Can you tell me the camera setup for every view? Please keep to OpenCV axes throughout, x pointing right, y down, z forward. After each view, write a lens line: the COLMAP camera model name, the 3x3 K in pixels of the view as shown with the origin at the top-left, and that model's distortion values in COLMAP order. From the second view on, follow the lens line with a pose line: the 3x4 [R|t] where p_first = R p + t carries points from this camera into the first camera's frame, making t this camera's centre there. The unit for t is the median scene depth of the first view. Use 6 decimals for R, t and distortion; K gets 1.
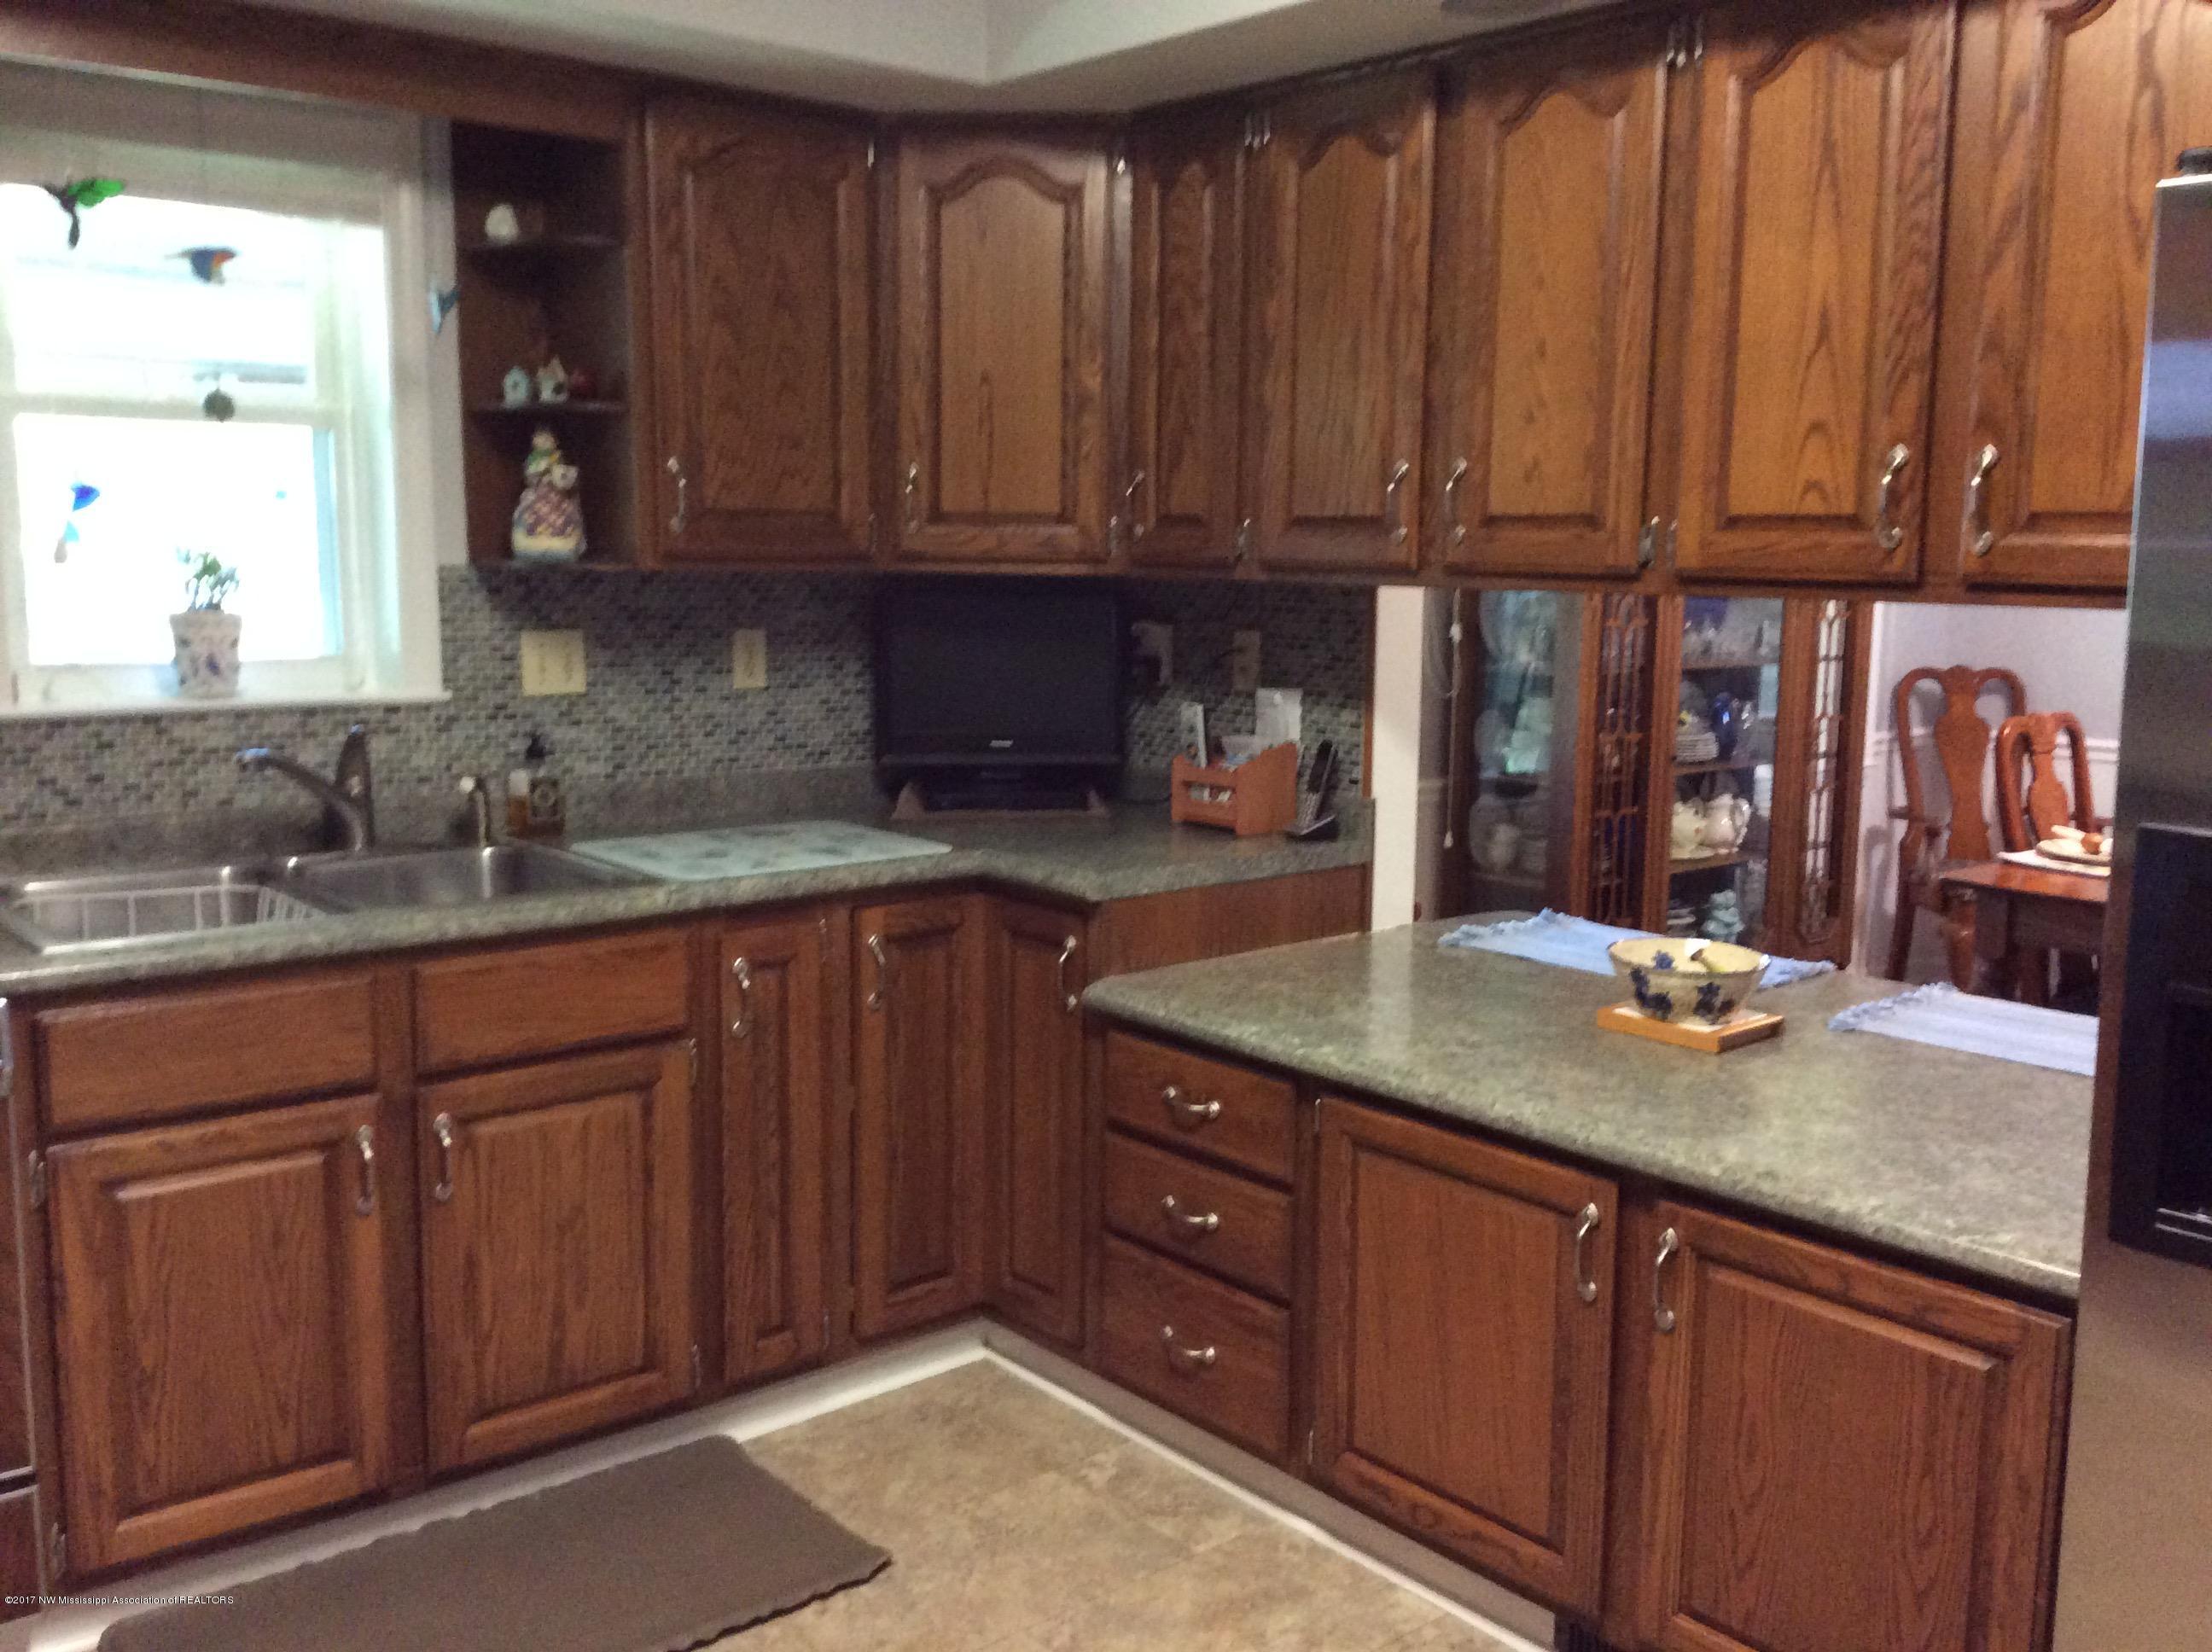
lens RADIAL K [[2008.5, 0, 1106.0], [0, 2008.5, 800.6], [0, 0, 1]] dist [0.144450, -0.227706]
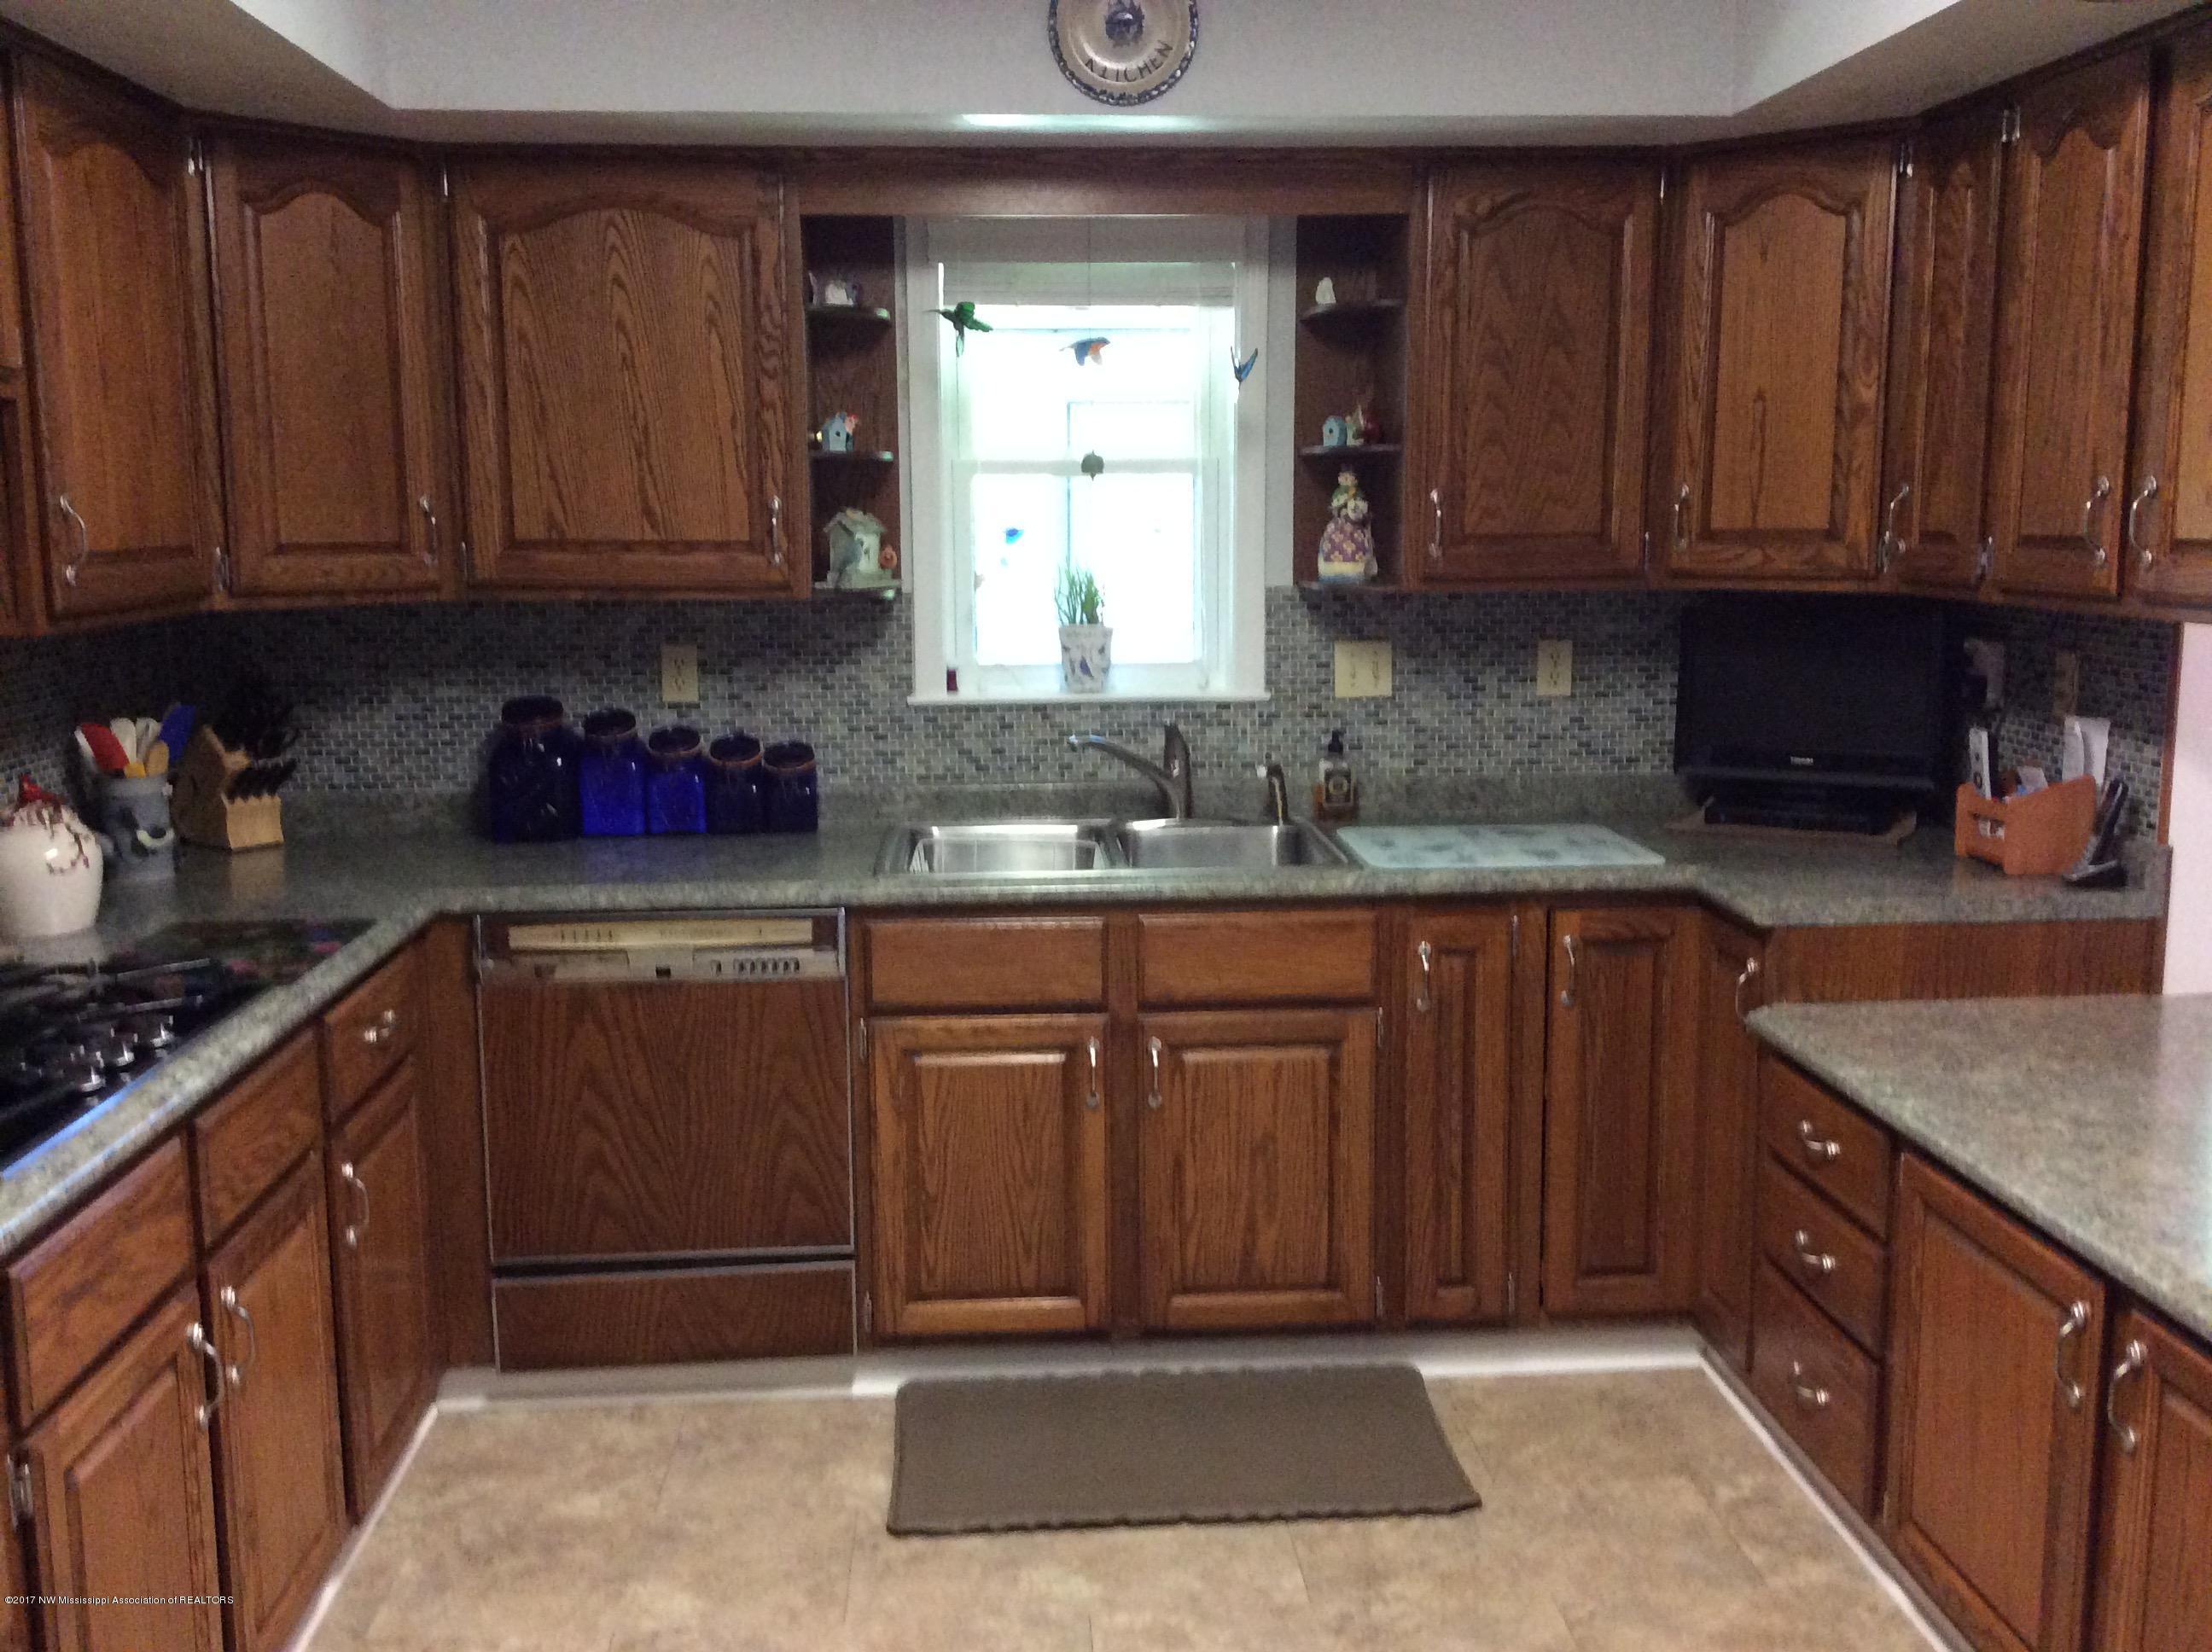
lens RADIAL K [[2008.5, 0, 1106.0], [0, 2008.5, 800.6], [0, 0, 1]] dist [0.144450, -0.227706]
pose [[0.811318, 0.067814, -0.580658, 0.296810], [-0.061746, 0.997634, 0.030238, -0.021182], [0.581335, 0.011320, 0.813586, -0.008781]]
